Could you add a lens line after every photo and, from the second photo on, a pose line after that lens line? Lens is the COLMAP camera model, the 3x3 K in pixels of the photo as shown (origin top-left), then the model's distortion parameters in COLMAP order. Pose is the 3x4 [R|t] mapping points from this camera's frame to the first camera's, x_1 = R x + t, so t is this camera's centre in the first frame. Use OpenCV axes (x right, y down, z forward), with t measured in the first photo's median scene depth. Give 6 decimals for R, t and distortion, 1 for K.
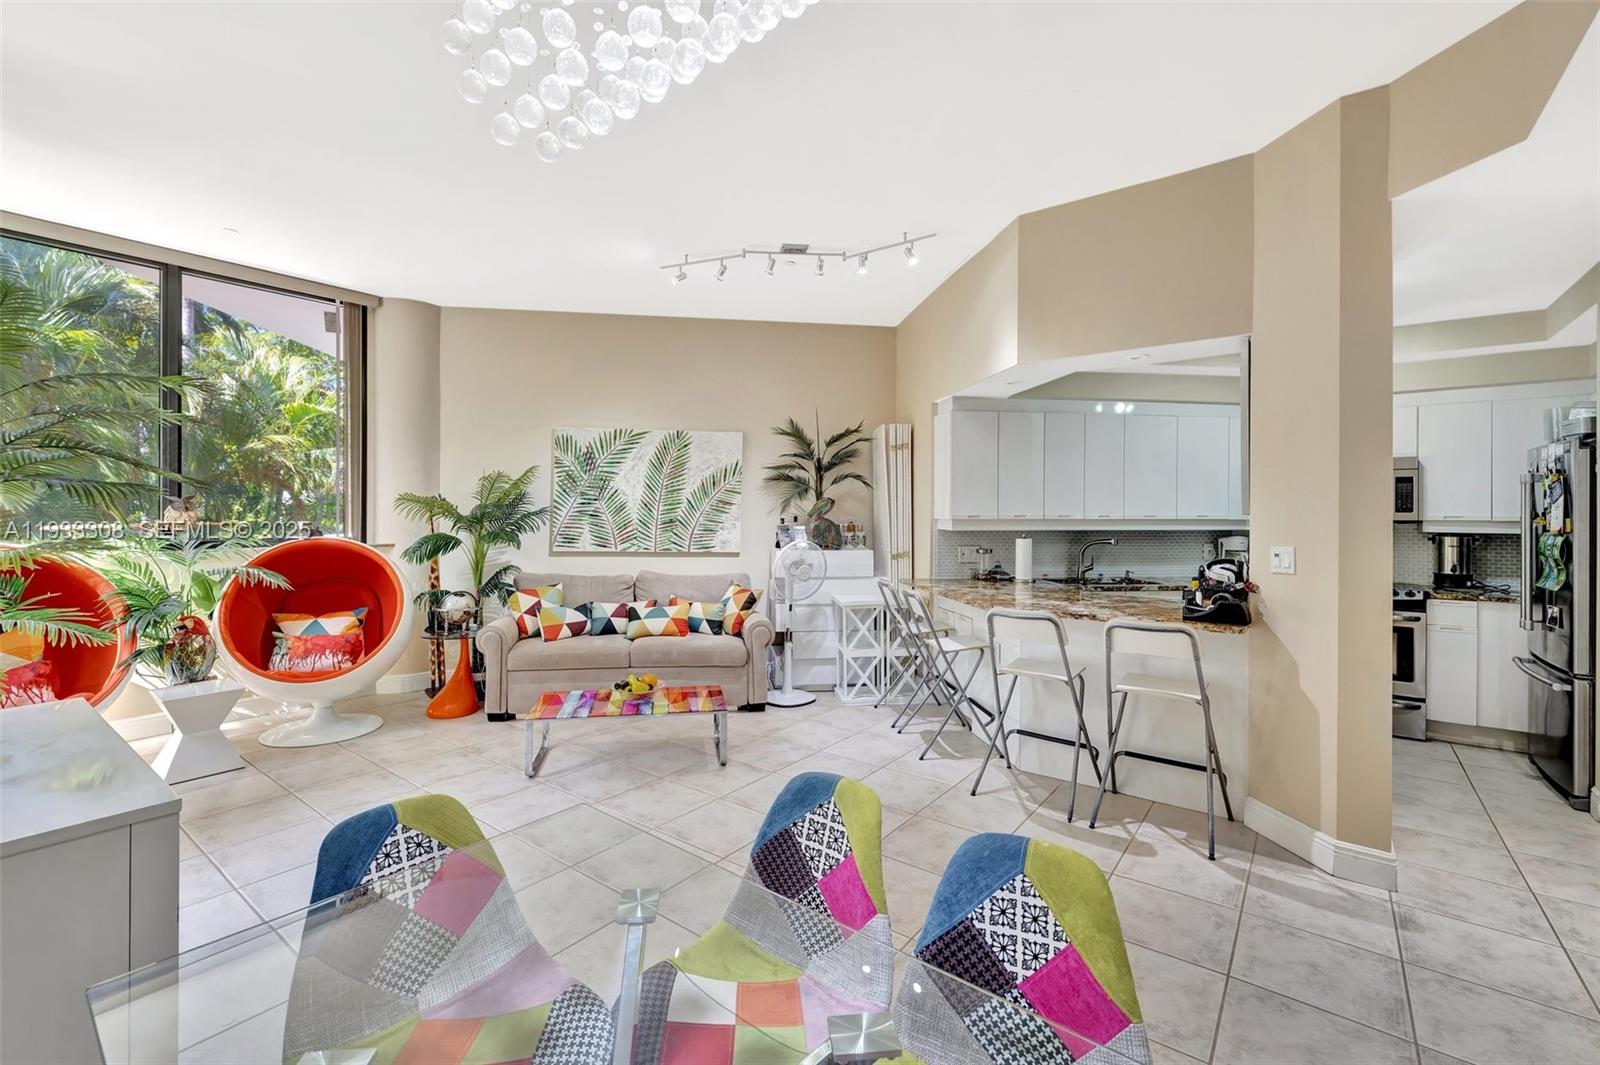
lens RADIAL K [[694.0, 0, 759.1], [0, 694.0, 512.8], [0, 0, 1]] dist [0.000123, 0.000002]
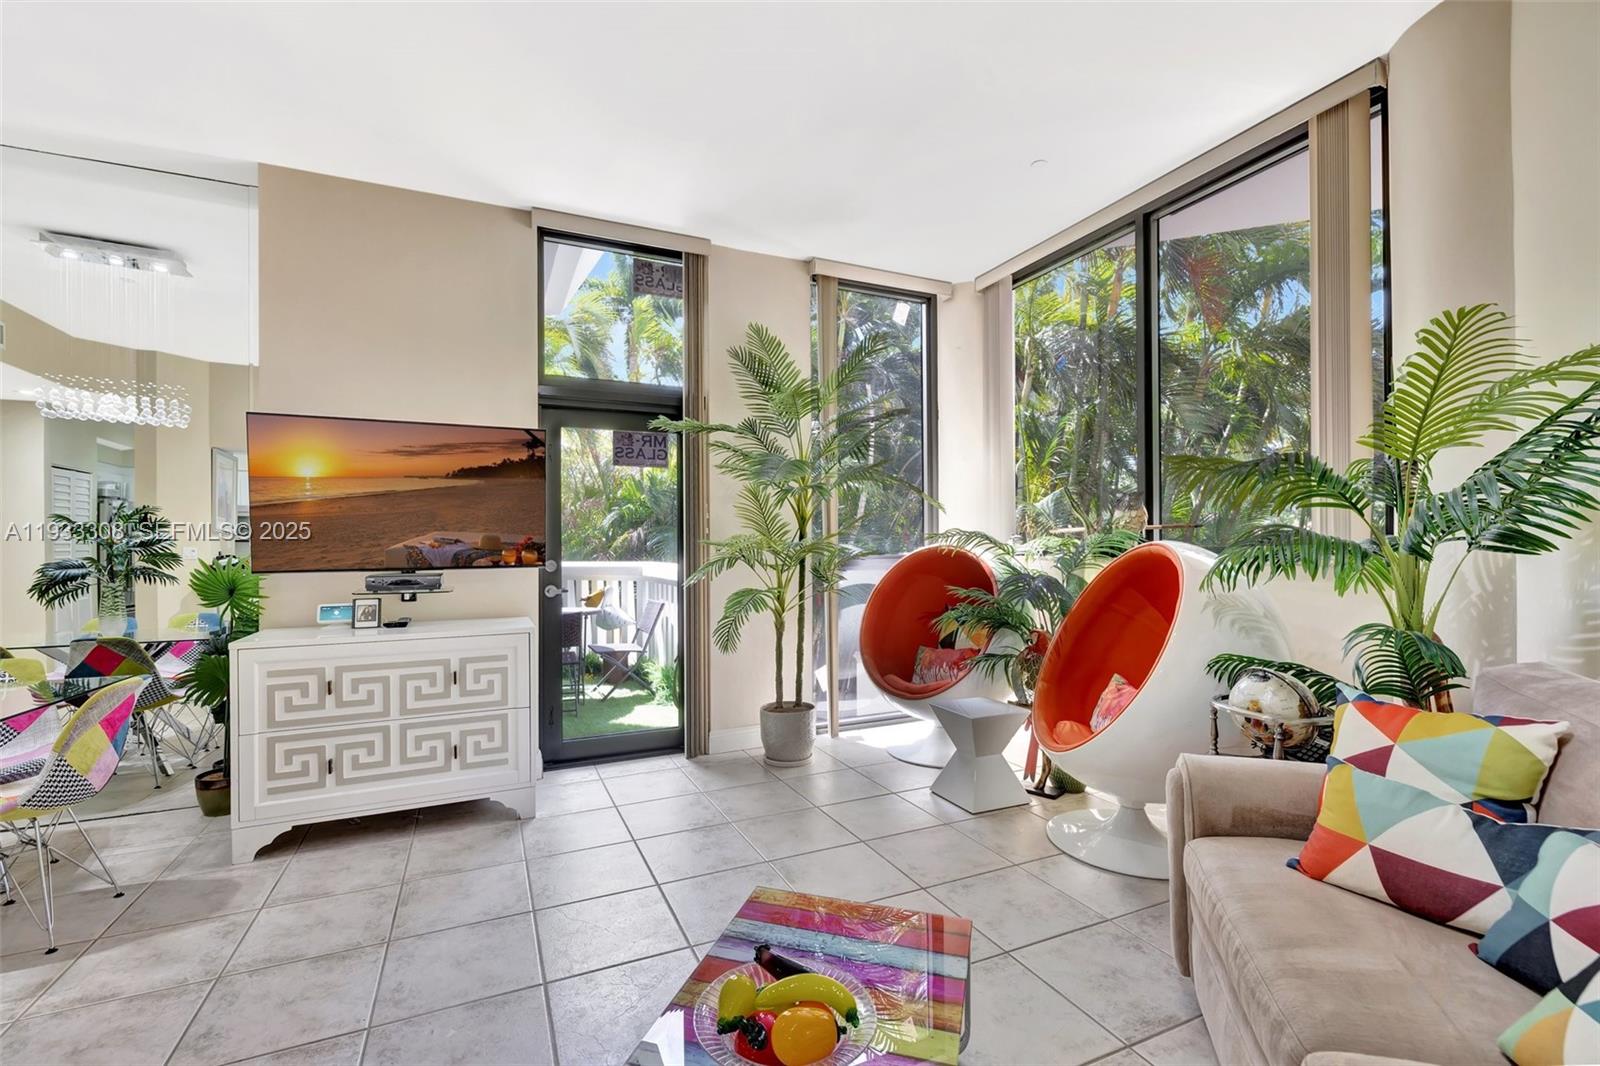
lens RADIAL K [[691.7, 0, 797.7], [0, 691.7, 548.2], [0, 0, 1]] dist [0.002609, 0.000244]
pose [[-0.447478, 0.004237, -0.894285, 0.075072], [0.005829, 0.999981, 0.001821, 0.034189], [0.894276, -0.004398, -0.447494, 0.880854]]
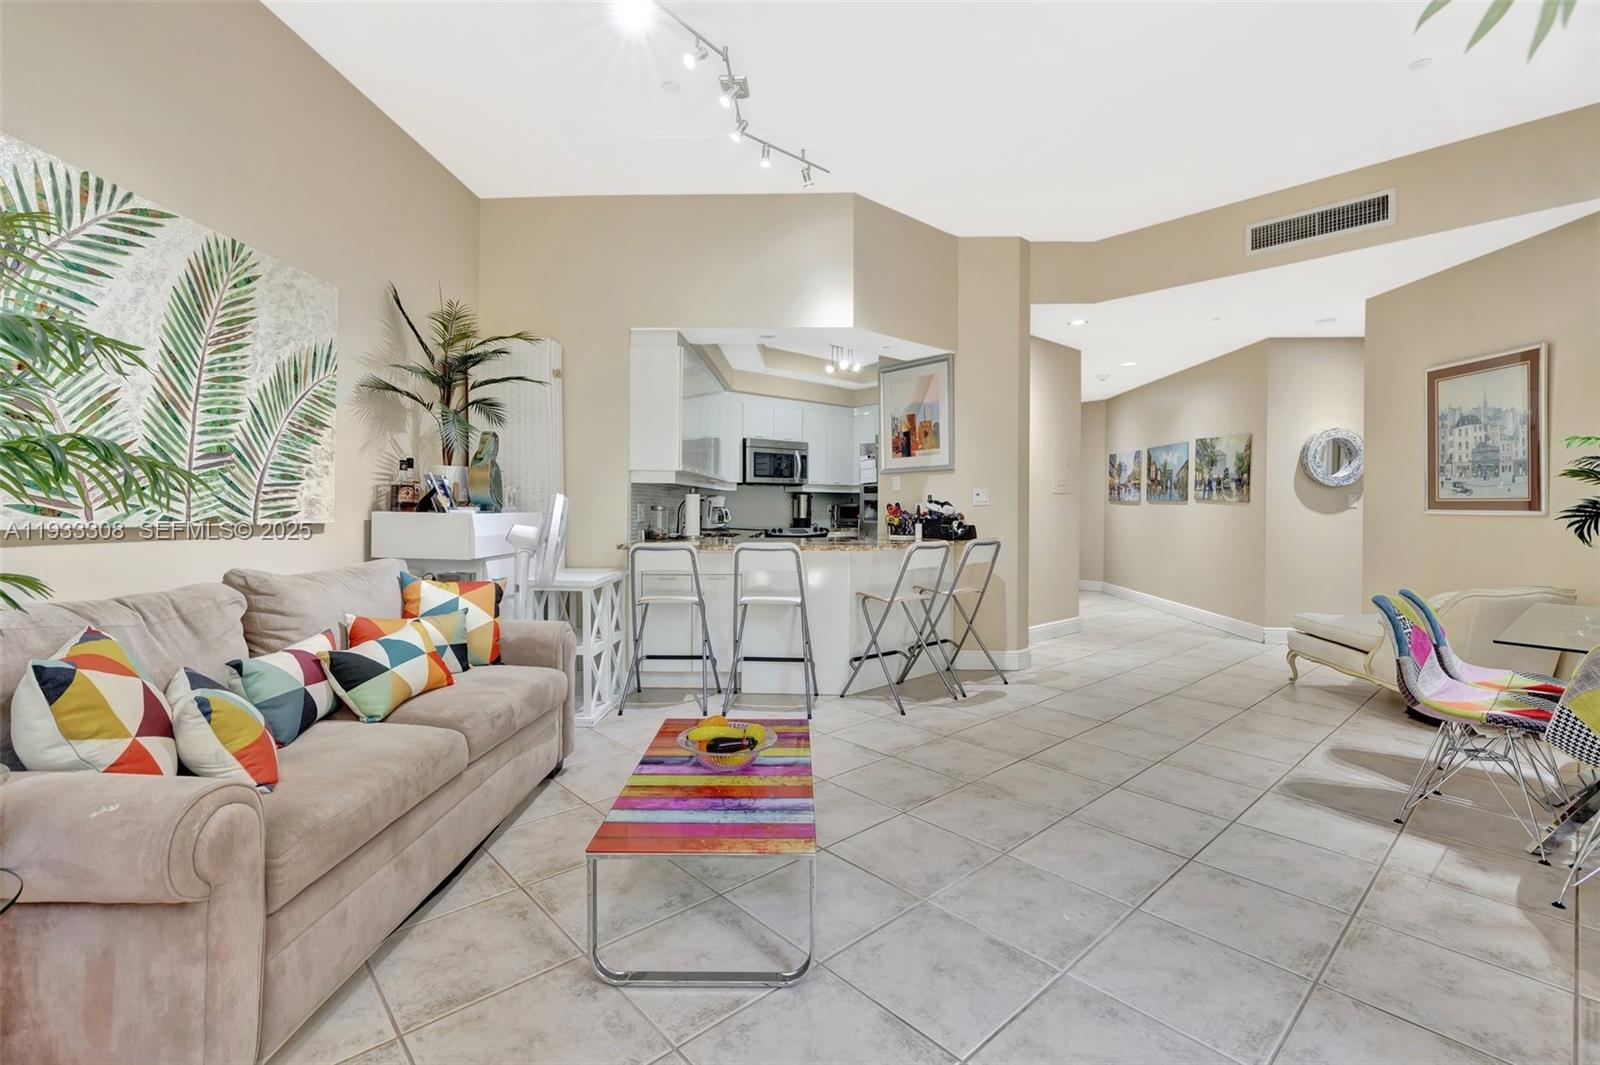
lens RADIAL K [[730.1, 0, 798.2], [0, 730.1, 515.5], [0, 0, 1]] dist [0.000220, 0.000074]
pose [[0.164139, -0.014333, 0.986333, -0.553163], [0.006687, 0.999888, 0.013417, 0.051654], [-0.986415, 0.004394, 0.164216, 0.643403]]
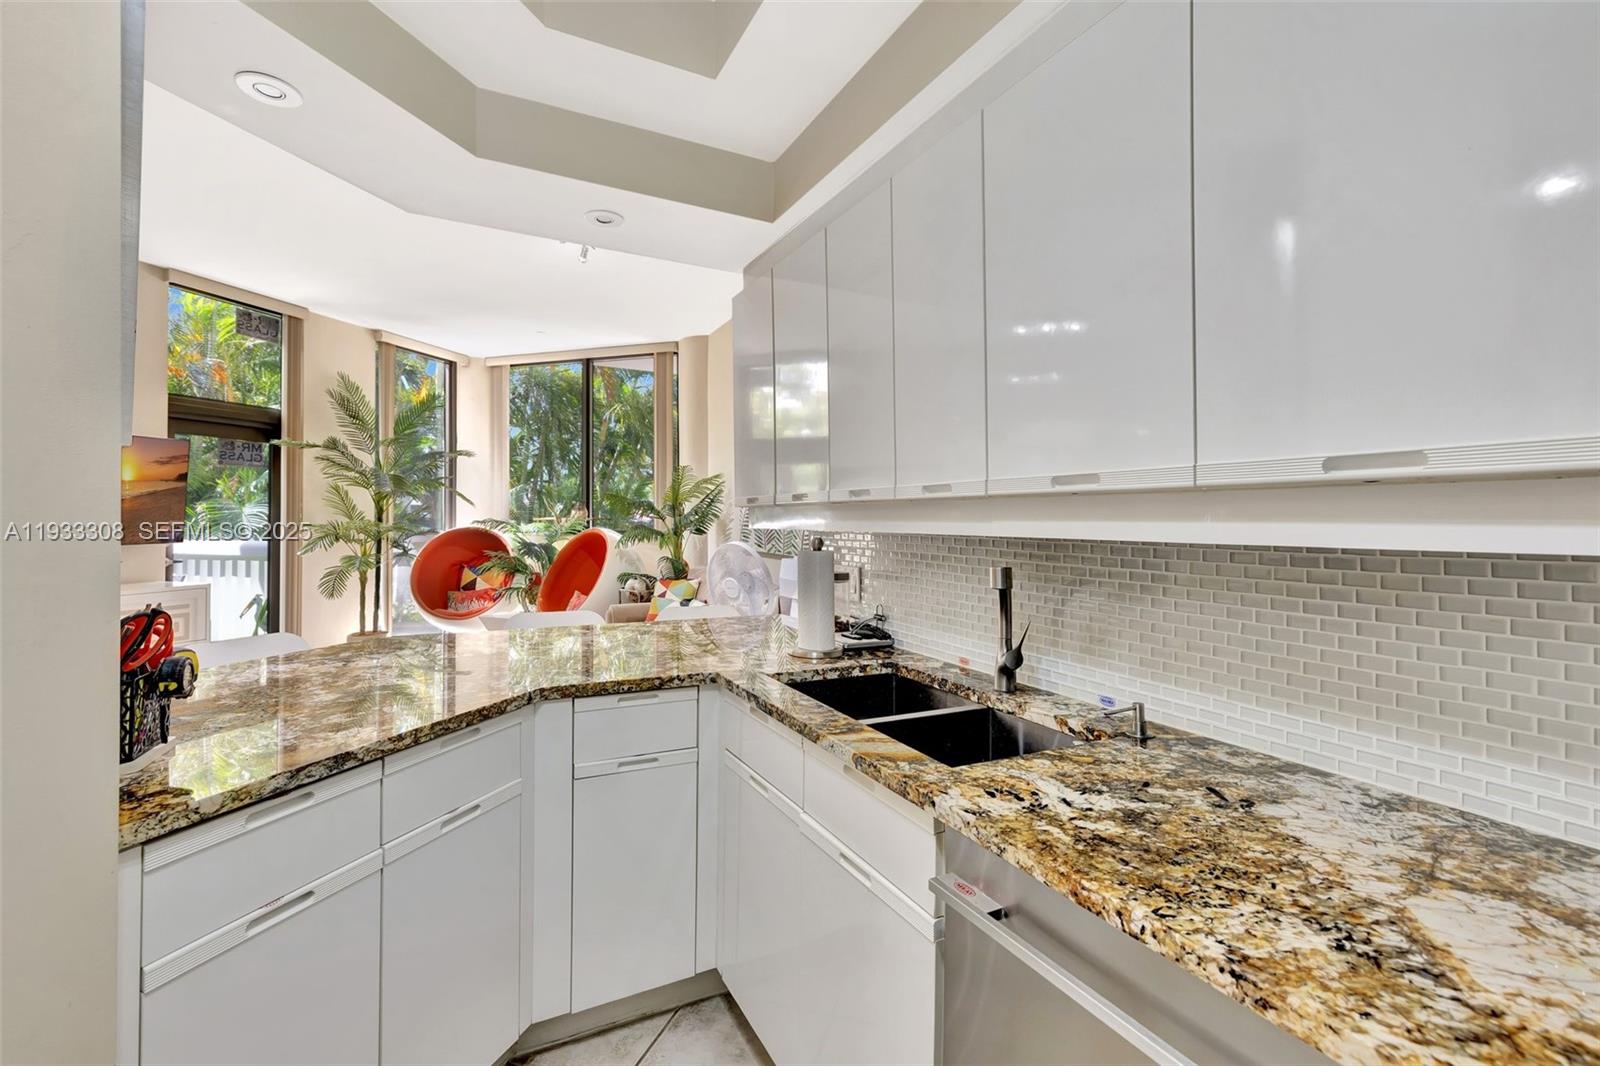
lens RADIAL K [[682.4, 0, 783.0], [0, 682.4, 517.2], [0, 0, 1]] dist [-0.000084, -0.000388]
pose [[0.326604, -0.001663, -0.945160, 0.703941], [-0.009426, 0.999943, -0.005016, 0.015735], [0.945114, 0.010548, 0.326570, 0.808034]]
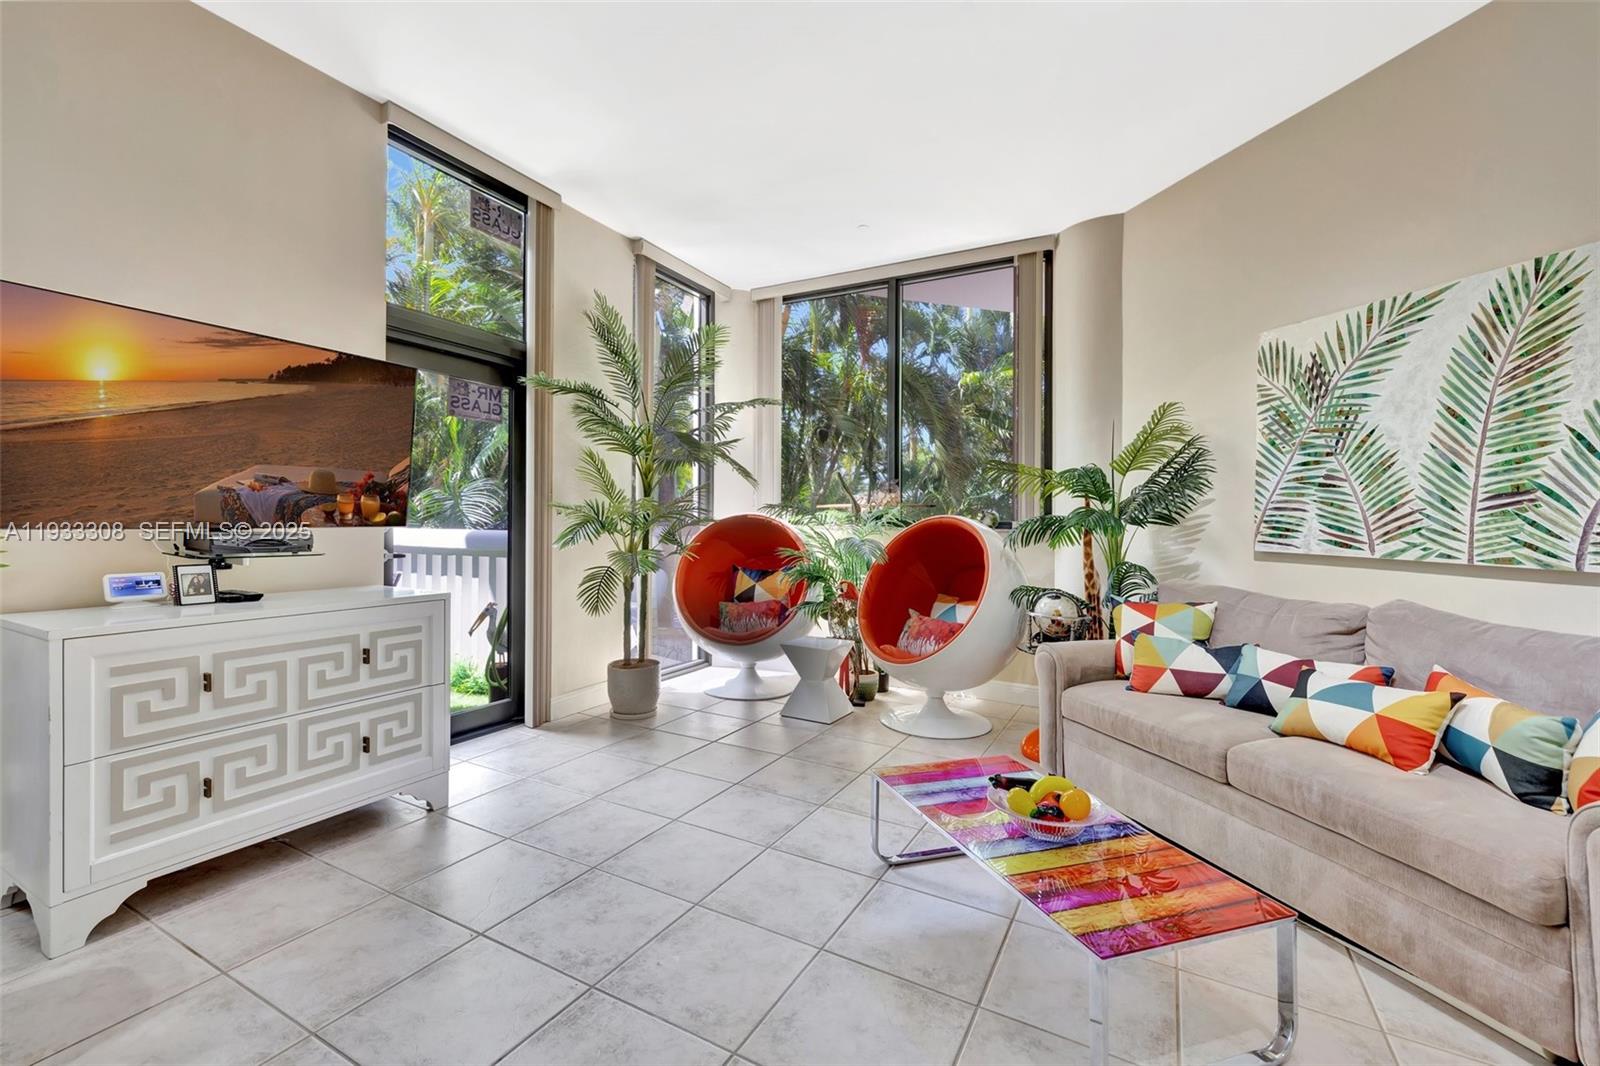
lens RADIAL K [[672.1, 0, 797.3], [0, 672.1, 526.2], [0, 0, 1]] dist [0.006863, 0.000119]
pose [[0.175951, 0.010062, -0.984347, 0.204137], [-0.019173, 0.999793, 0.006793, 0.041854], [0.984212, 0.017678, 0.176108, 0.573118]]
